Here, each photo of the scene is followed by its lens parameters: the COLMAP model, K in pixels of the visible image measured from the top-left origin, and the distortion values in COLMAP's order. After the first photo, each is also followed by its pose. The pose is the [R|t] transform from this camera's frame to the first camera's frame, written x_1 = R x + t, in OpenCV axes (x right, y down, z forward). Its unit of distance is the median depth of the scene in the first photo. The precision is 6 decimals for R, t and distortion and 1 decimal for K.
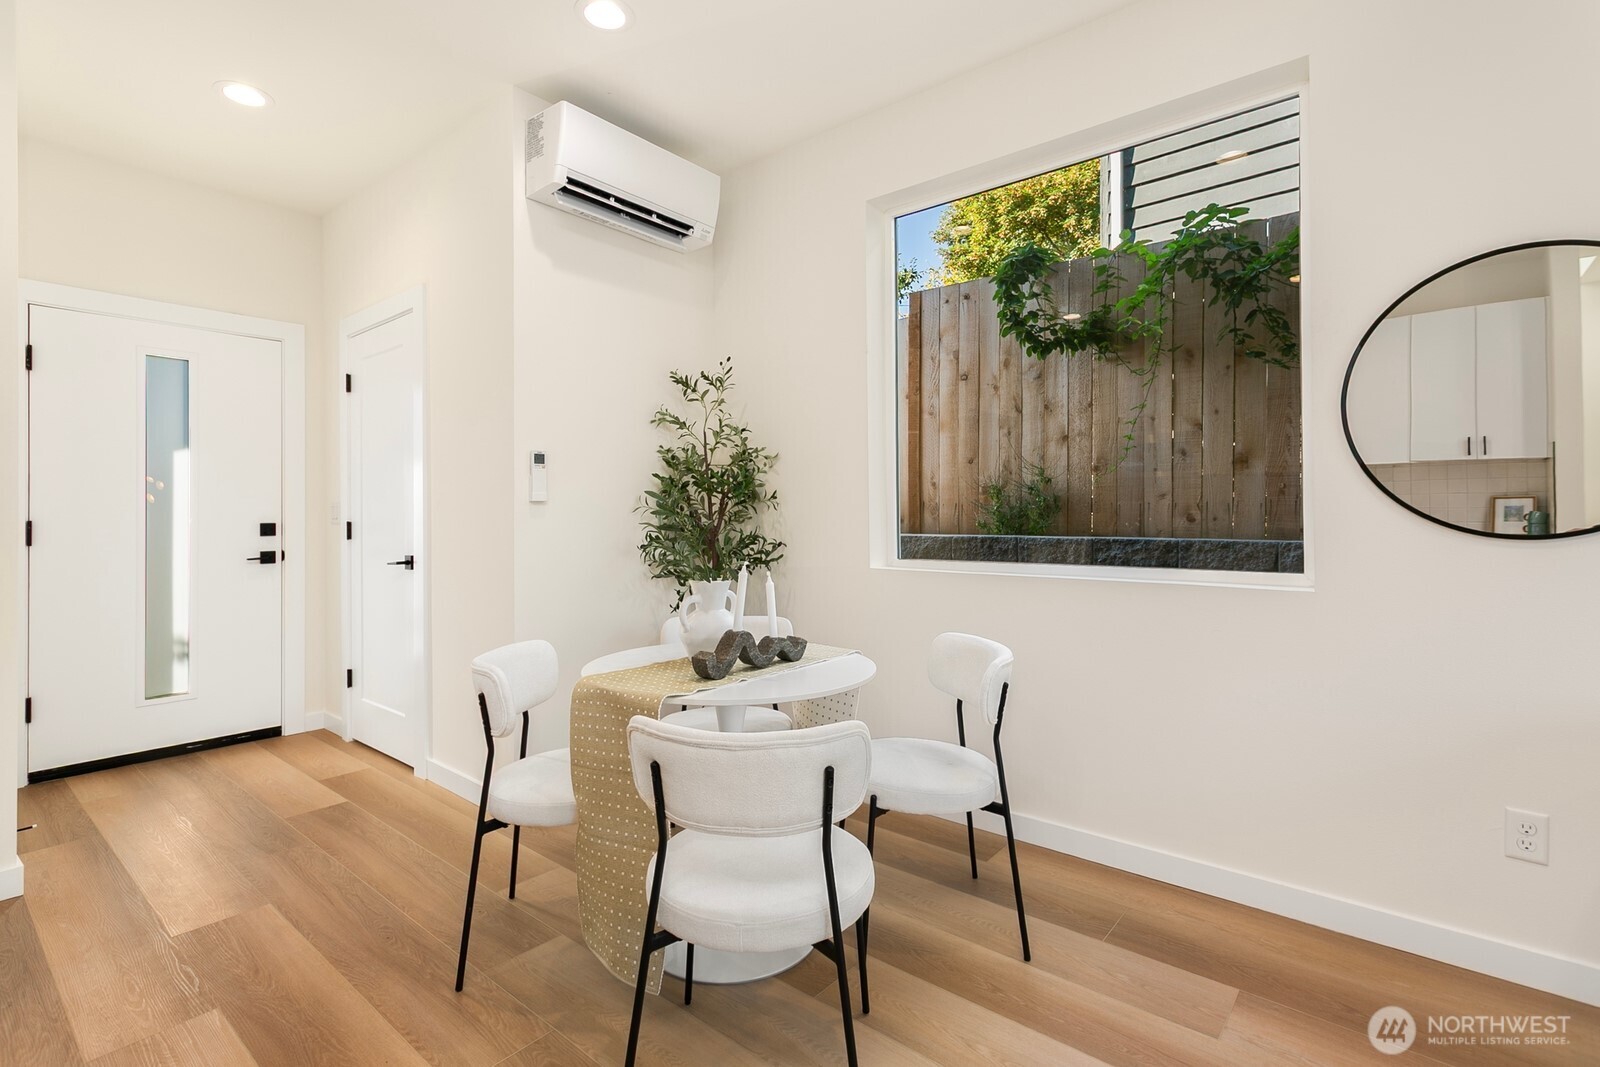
lens RADIAL K [[762.6, 0, 817.8], [0, 762.6, 507.6], [0, 0, 1]] dist [-0.001854, 0.002042]
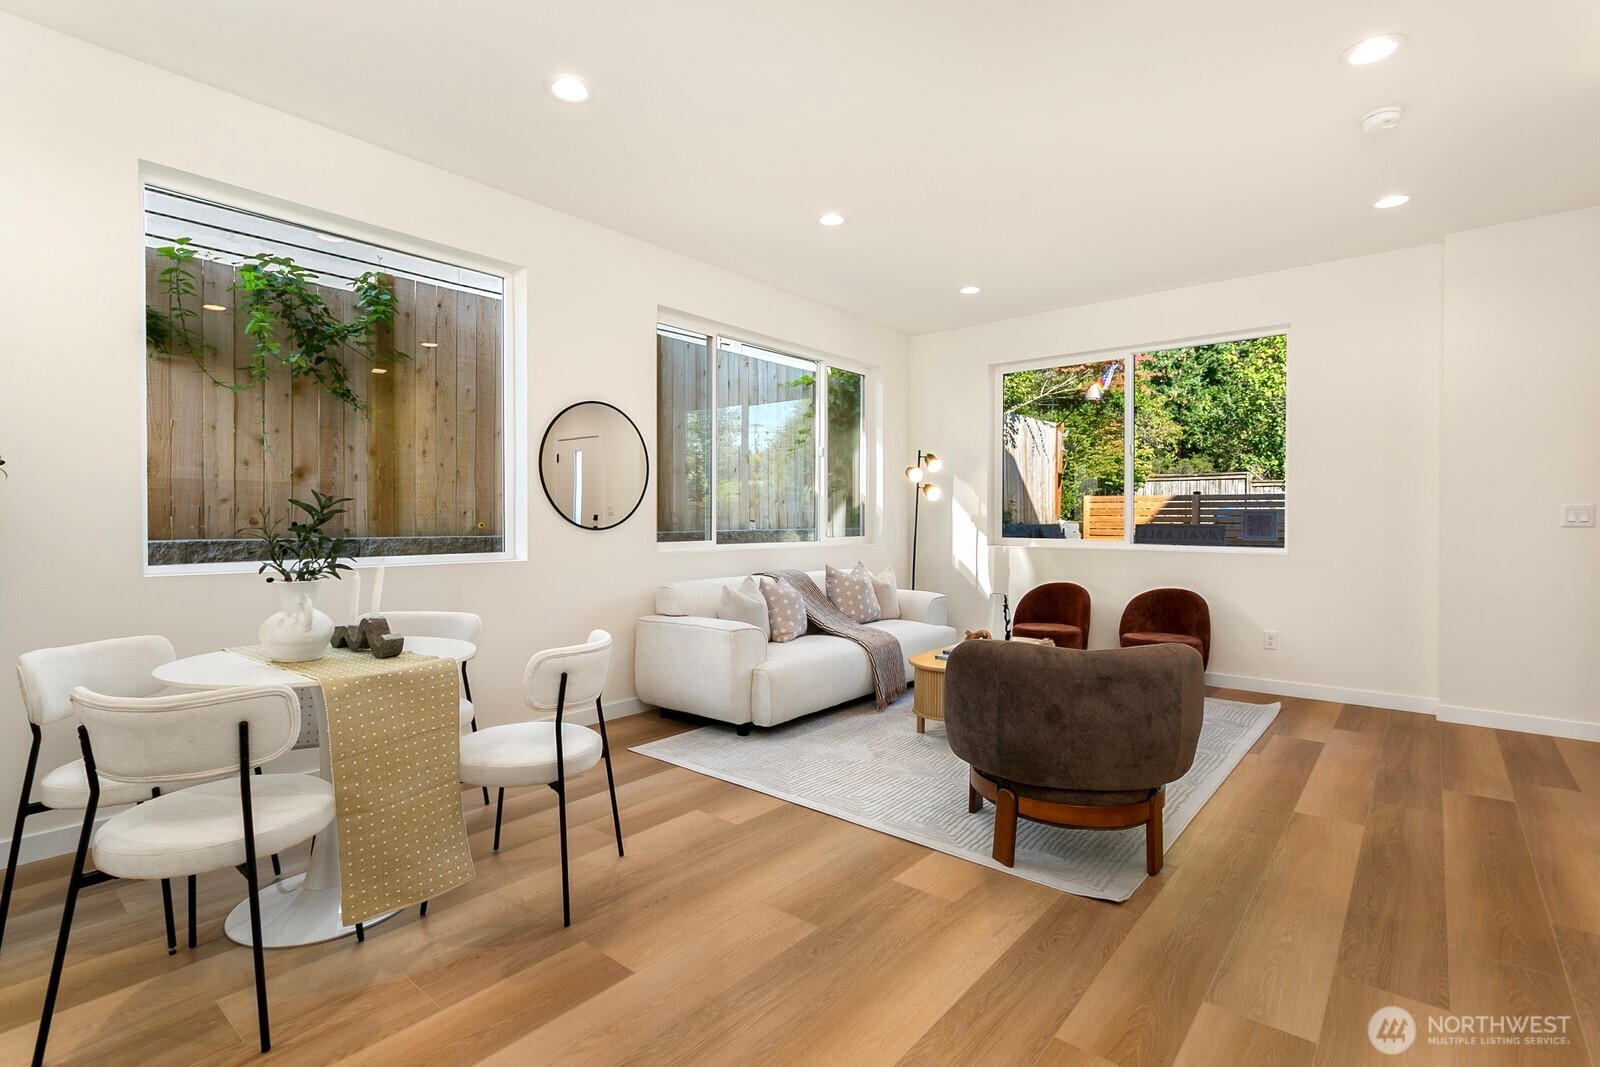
lens RADIAL K [[762.6, 0, 797.9], [0, 762.6, 528.8], [0, 0, 1]] dist [-0.001854, 0.002042]
pose [[0.012524, -0.008692, 0.999884, -0.626190], [-0.013575, 0.999869, 0.008862, 0.004107], [-0.999829, -0.013684, 0.012404, 0.174933]]
